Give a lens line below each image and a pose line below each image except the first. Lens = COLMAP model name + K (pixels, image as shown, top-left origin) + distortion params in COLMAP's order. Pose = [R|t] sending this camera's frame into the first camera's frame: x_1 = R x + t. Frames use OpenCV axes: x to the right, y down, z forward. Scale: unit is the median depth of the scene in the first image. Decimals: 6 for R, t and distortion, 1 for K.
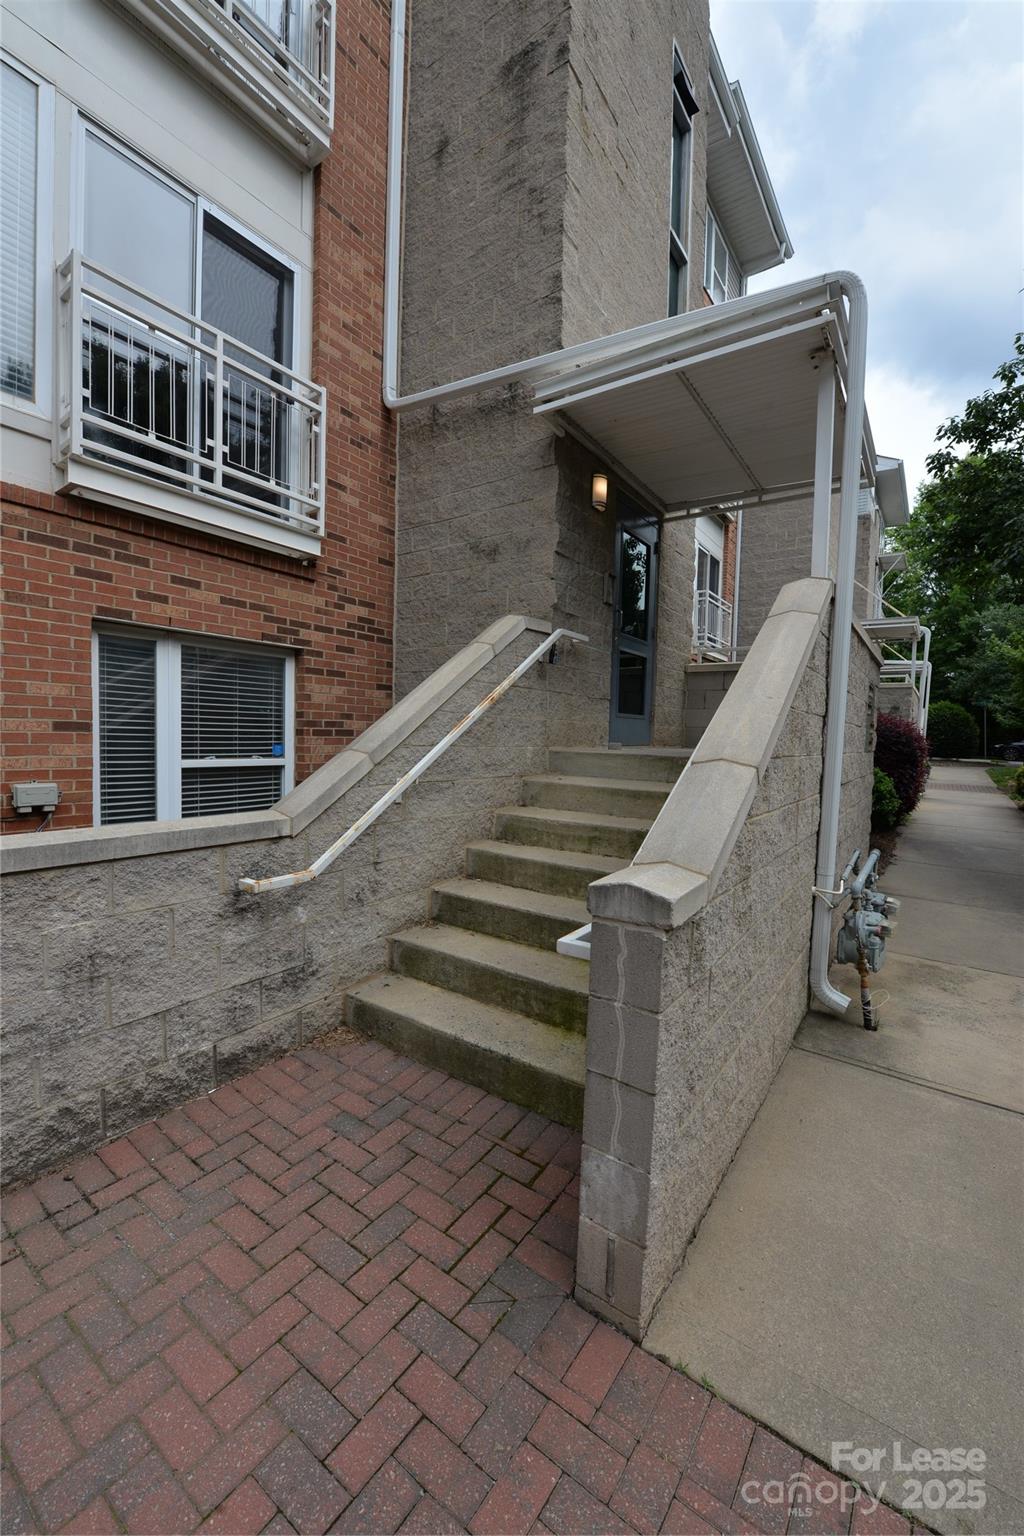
lens RADIAL K [[613.9, 0, 512.0], [0, 613.9, 768.0], [0, 0, 1]] dist [-0.003905, -0.008418]
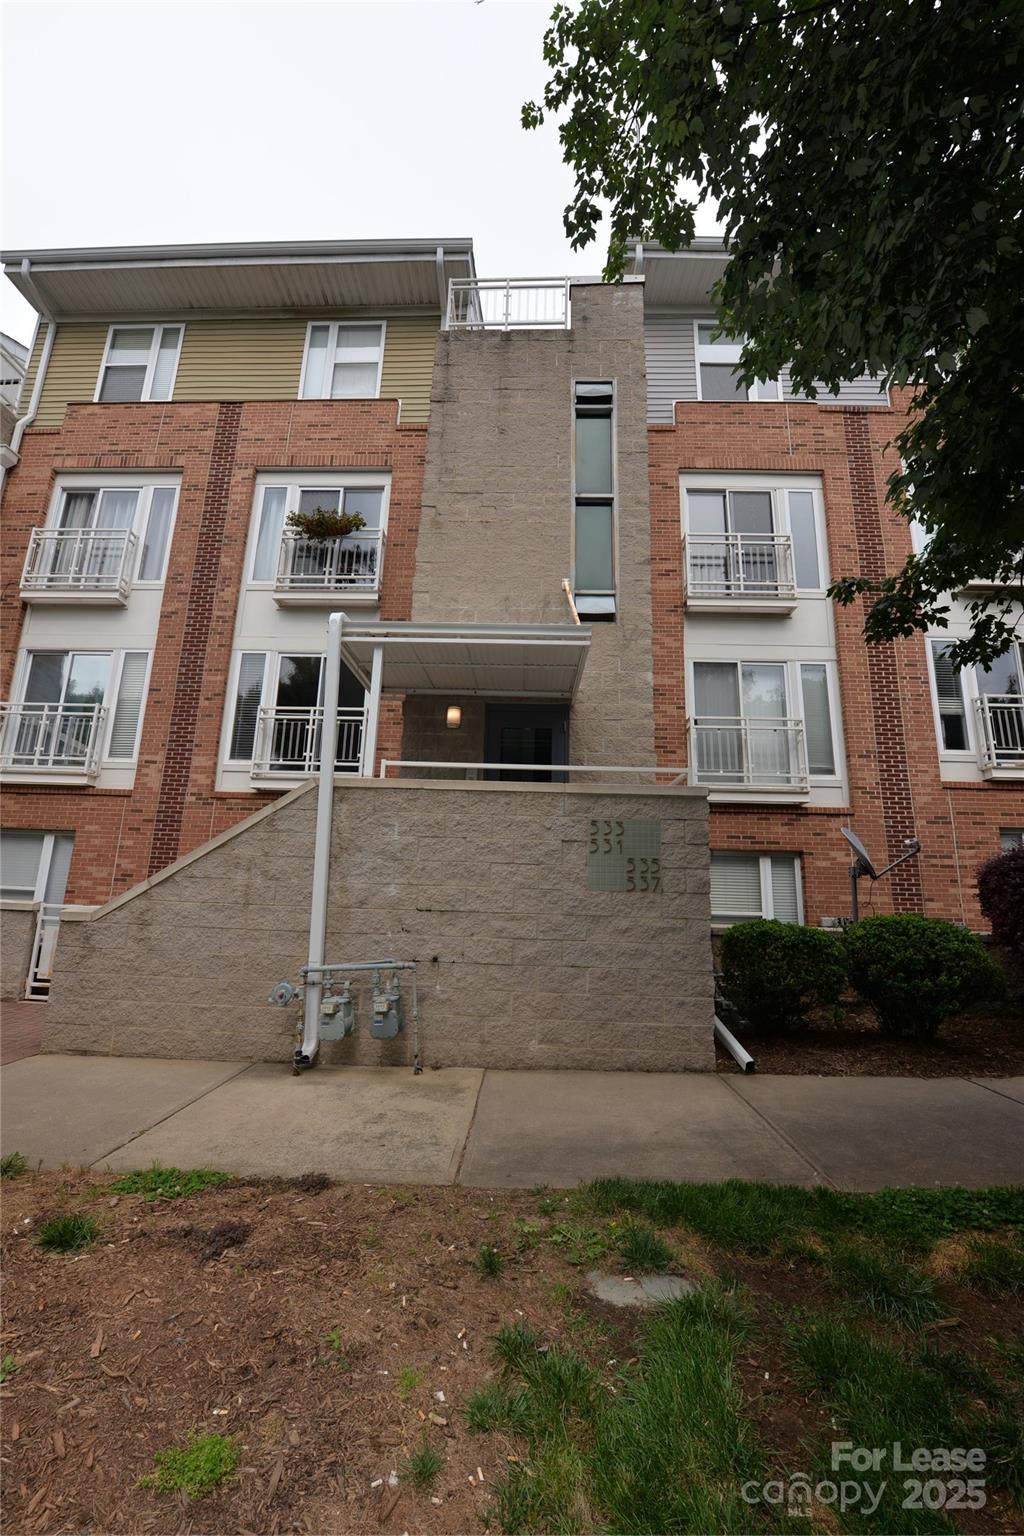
lens RADIAL K [[613.9, 0, 512.0], [0, 613.9, 768.0], [0, 0, 1]] dist [-0.003905, -0.008418]
pose [[0.544213, -0.184067, -0.818505, 0.854296], [-0.061949, 0.964154, -0.258009, 0.873131], [0.836656, 0.191118, 0.513303, -0.838485]]
